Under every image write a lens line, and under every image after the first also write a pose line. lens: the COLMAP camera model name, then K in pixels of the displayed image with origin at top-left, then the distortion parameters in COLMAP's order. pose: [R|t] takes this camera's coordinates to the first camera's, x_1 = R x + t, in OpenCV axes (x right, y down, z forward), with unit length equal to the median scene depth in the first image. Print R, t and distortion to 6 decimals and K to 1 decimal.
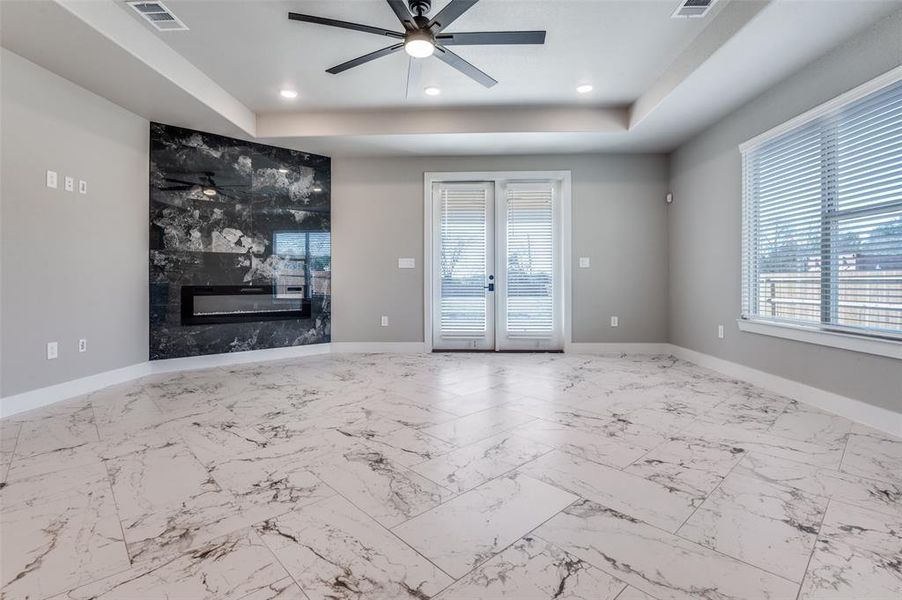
lens RADIAL K [[418.3, 0, 445.5], [0, 418.3, 283.8], [0, 0, 1]] dist [-0.006673, -0.010702]
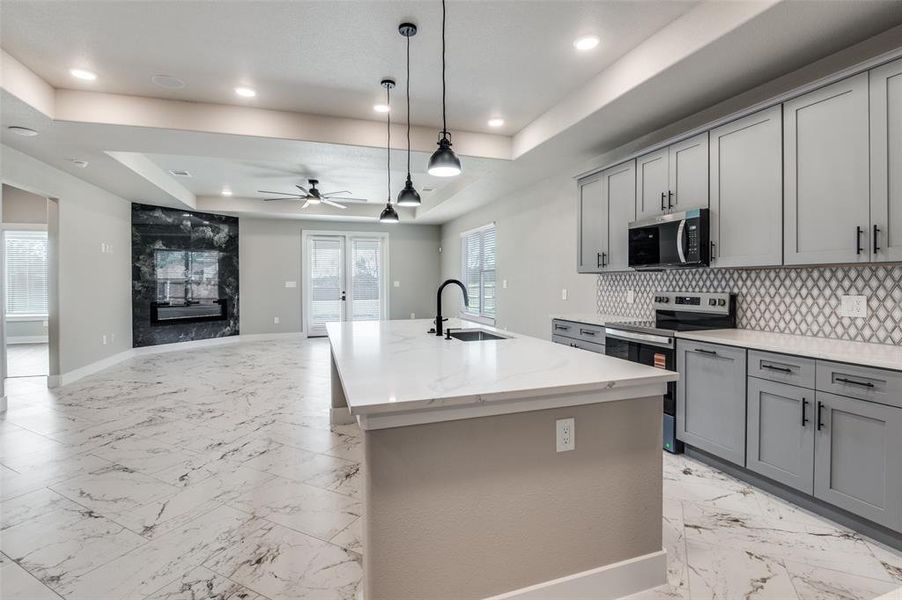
lens RADIAL K [[418.3, 0, 447.4], [0, 418.3, 285.5], [0, 0, 1]] dist [-0.006673, -0.010702]
pose [[0.935921, -0.005661, 0.352165, -0.109635], [0.004868, 0.999983, 0.003137, -0.055051], [-0.352177, -0.001222, 0.935933, -0.864416]]
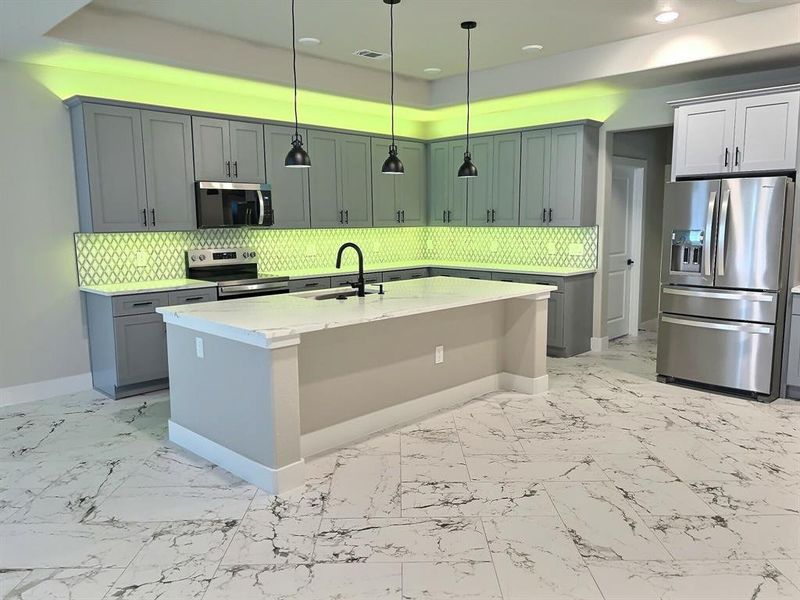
lens RADIAL K [[606.4, 0, 404.9], [0, 606.4, 300.4], [0, 0, 1]] dist [0.037620, -0.031284]
pose [[-0.742867, -0.082333, 0.664357, -0.557878], [0.013656, 0.990338, 0.138001, -0.099571], [-0.669300, 0.111589, -0.734565, 0.305800]]
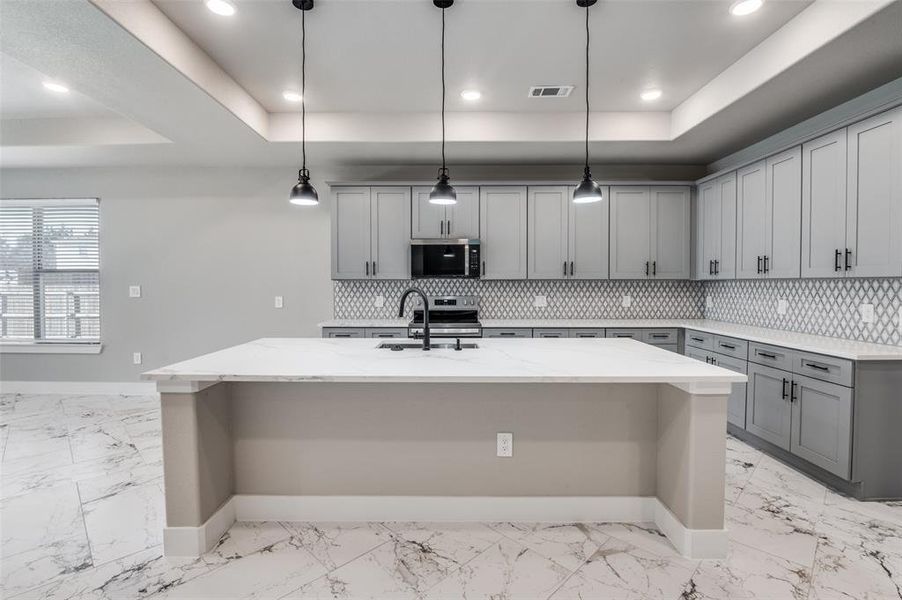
lens RADIAL K [[418.3, 0, 446.0], [0, 418.3, 293.8], [0, 0, 1]] dist [-0.006673, -0.010702]
pose [[-0.038484, -0.021063, 0.999037, -0.443345], [0.005866, 0.999756, 0.021305, -0.065231], [-0.999242, 0.006680, -0.038351, -0.315109]]
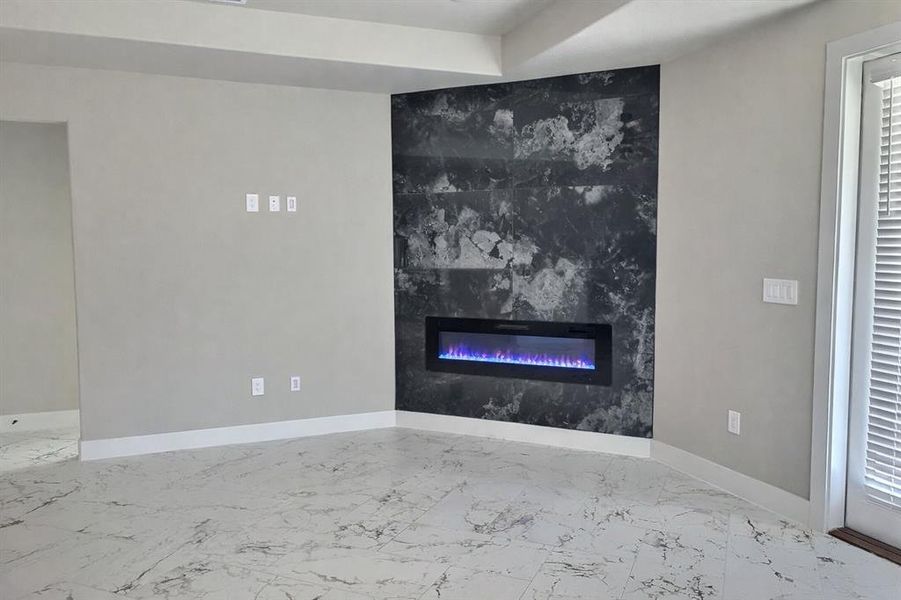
lens RADIAL K [[672.5, 0, 461.2], [0, 672.5, 312.2], [0, 0, 1]] dist [0.037847, -0.026418]
pose [[0.415416, 0.084536, -0.905695, 0.419751], [-0.000830, 0.995707, 0.092557, -0.102549], [0.909631, -0.037698, 0.413702, 0.529099]]
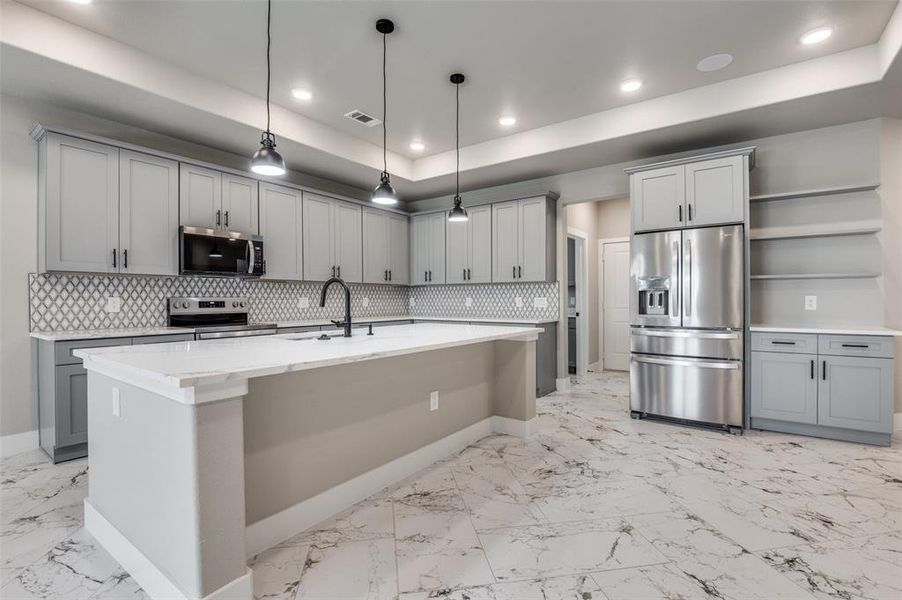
lens RADIAL K [[414.4, 0, 449.0], [0, 414.4, 301.0], [0, 0, 1]] dist [-0.016137, -0.004615]
pose [[-0.834875, 0.004691, 0.550420, -0.328109], [0.009291, 0.999941, 0.005570, -0.032367], [-0.550362, 0.009765, -0.834869, 0.073520]]
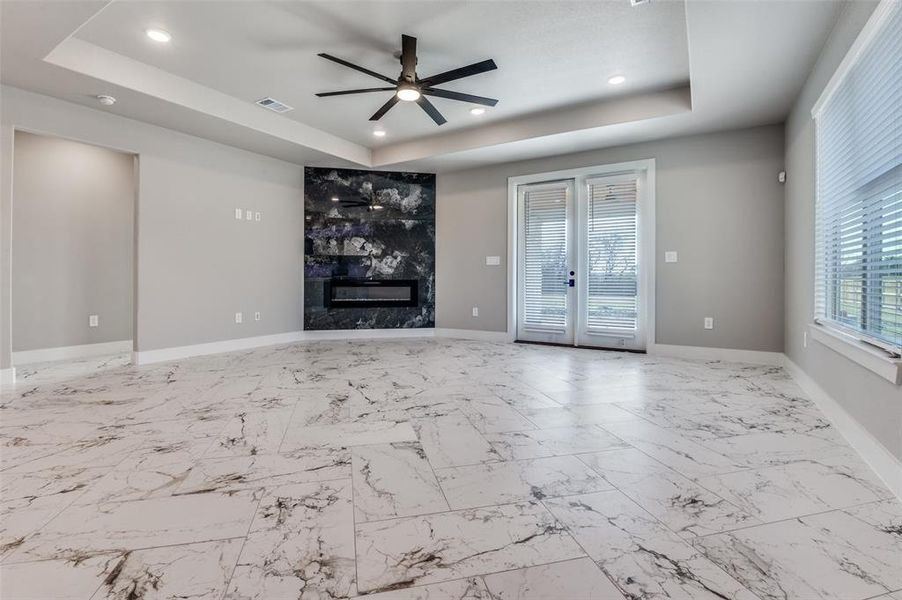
lens RADIAL K [[418.3, 0, 448.4], [0, 418.3, 282.7], [0, 0, 1]] dist [-0.006673, -0.010702]
pose [[0.876999, 0.009112, -0.480405, 0.390345], [-0.006134, 0.999951, 0.007770, 0.001656], [0.480452, -0.003868, 0.877012, -0.041424]]
